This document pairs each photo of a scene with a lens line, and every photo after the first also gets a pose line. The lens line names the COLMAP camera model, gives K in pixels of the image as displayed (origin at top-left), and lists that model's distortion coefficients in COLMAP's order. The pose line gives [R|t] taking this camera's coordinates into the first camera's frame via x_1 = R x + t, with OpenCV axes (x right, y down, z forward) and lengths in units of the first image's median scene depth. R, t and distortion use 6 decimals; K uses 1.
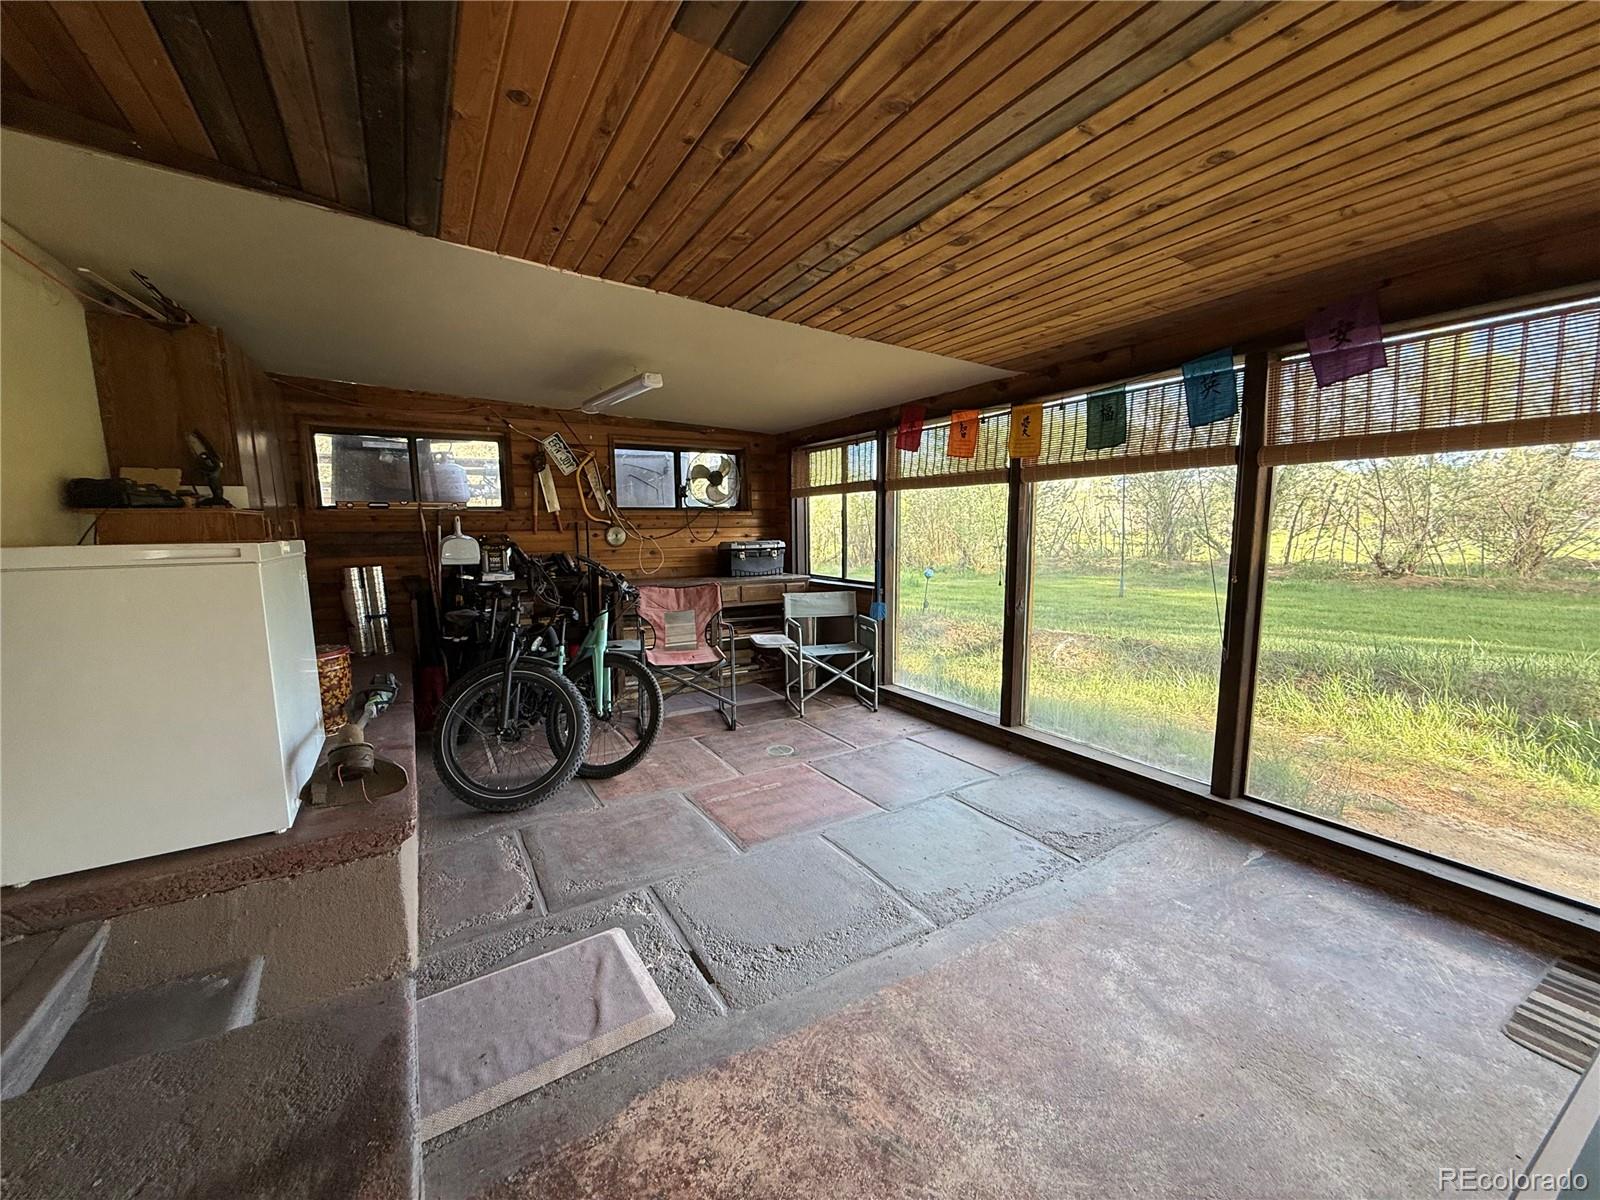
lens RADIAL K [[639.8, 0, 798.4], [0, 639.8, 603.6], [0, 0, 1]] dist [0.001307, -0.000086]
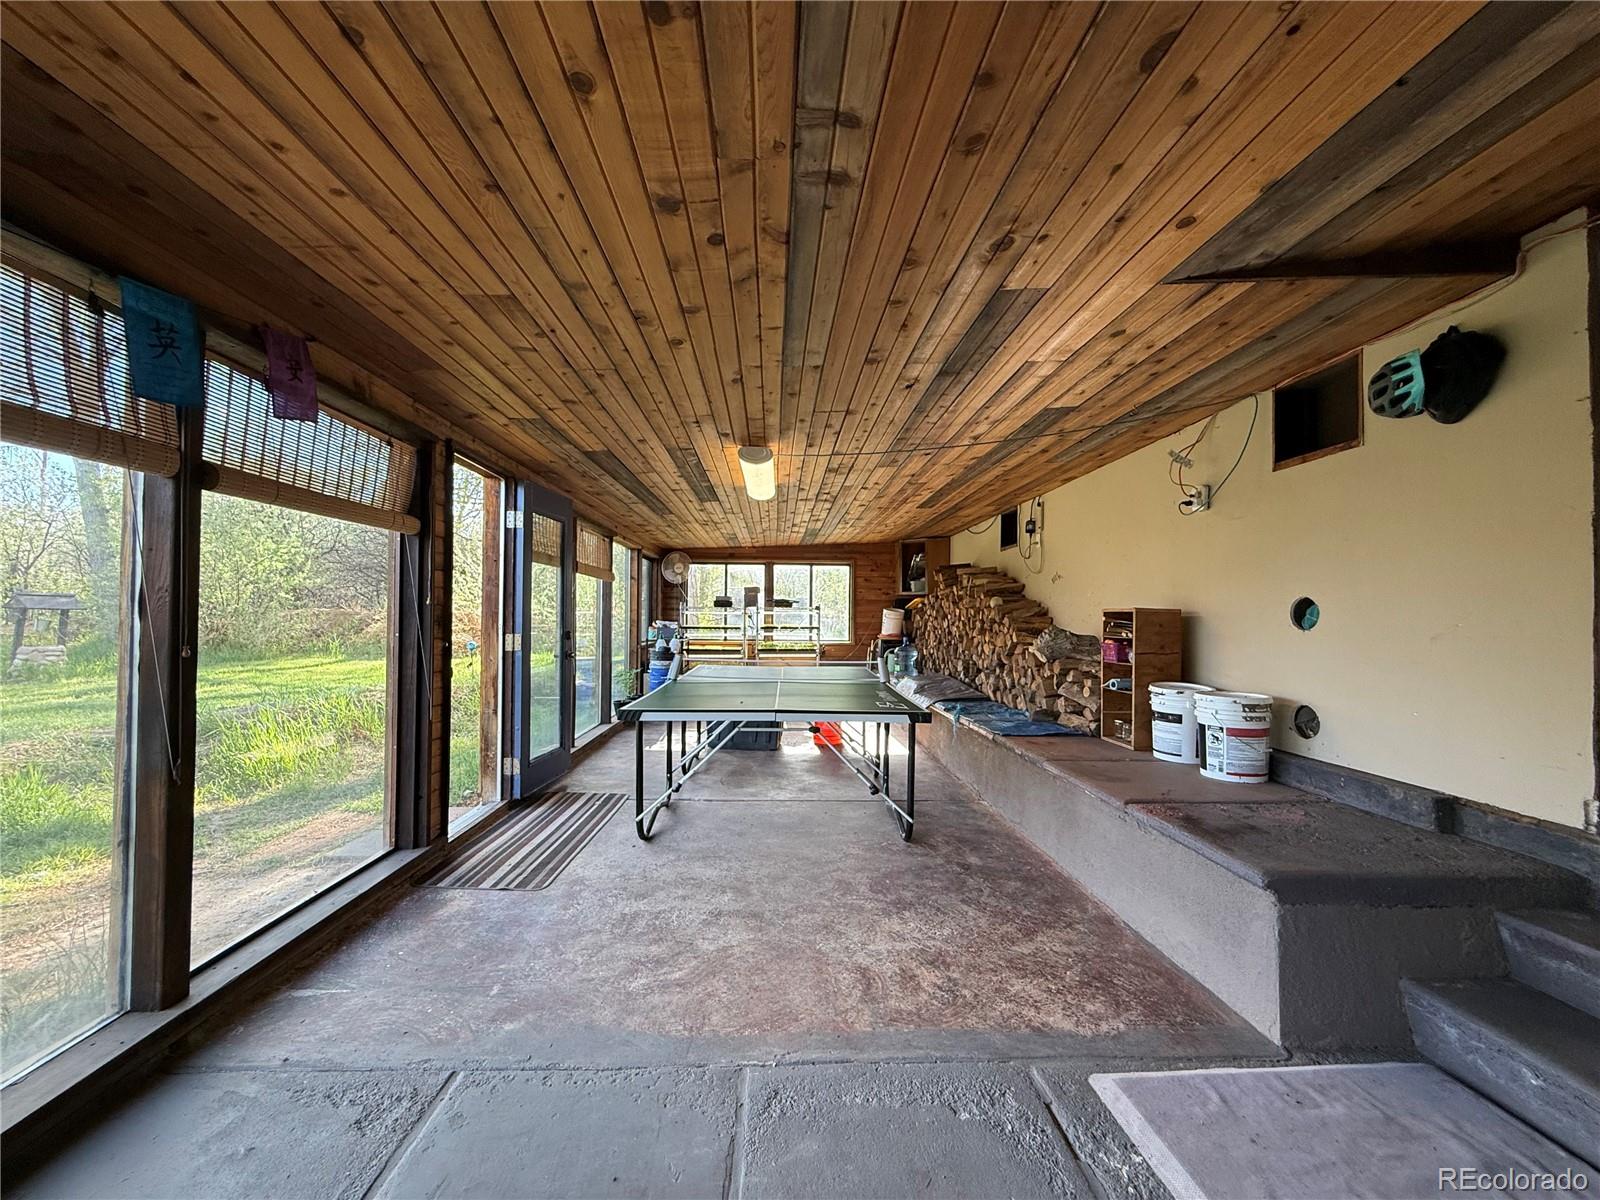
lens RADIAL K [[639.8, 0, 798.4], [0, 639.8, 603.6], [0, 0, 1]] dist [0.001307, -0.000086]
pose [[-0.874489, 0.014505, 0.484828, -0.298643], [0.063415, 0.994392, 0.084633, -0.165076], [-0.480882, 0.104756, -0.870505, 2.034885]]
